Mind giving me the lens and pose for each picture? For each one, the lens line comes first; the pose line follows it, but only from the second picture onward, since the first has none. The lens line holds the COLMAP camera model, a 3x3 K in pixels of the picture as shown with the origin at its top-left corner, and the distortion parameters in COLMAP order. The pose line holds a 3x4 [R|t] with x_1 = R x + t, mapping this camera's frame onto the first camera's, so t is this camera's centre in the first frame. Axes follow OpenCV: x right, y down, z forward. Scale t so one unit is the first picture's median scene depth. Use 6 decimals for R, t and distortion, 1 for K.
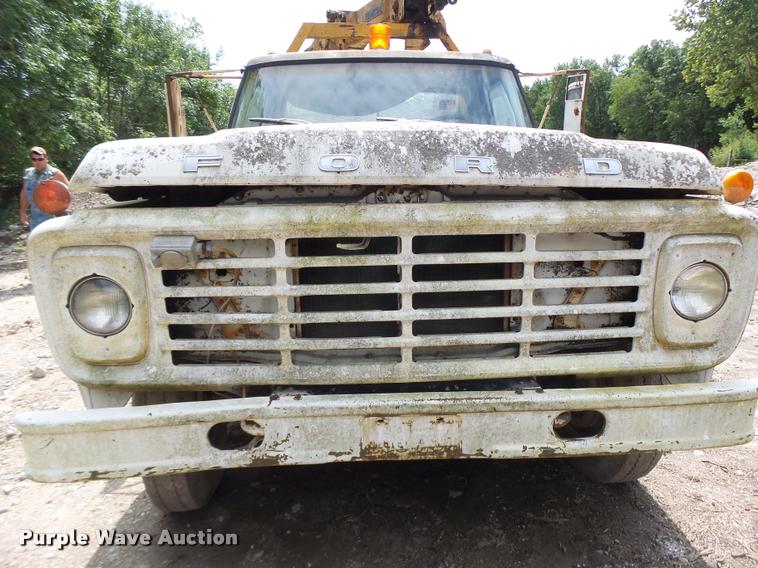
lens RADIAL K [[521.3, 0, 384.4], [0, 521.3, 285.1], [0, 0, 1]] dist [-0.011426, 0.001085]
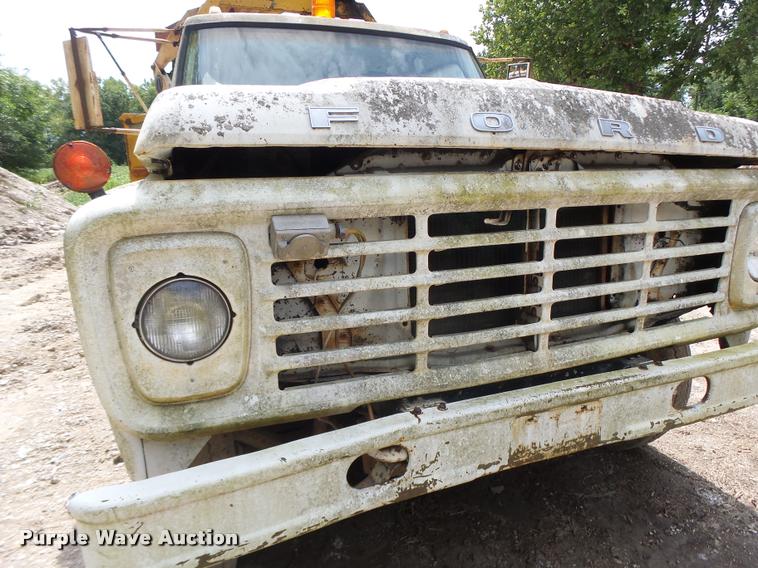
lens RADIAL K [[521.3, 0, 384.4], [0, 521.3, 285.1], [0, 0, 1]] dist [-0.011426, 0.001085]
pose [[0.943392, -0.074109, 0.323295, -0.506878], [0.075152, 0.997129, 0.009276, 0.007447], [-0.323054, 0.015545, 0.946253, 0.243517]]
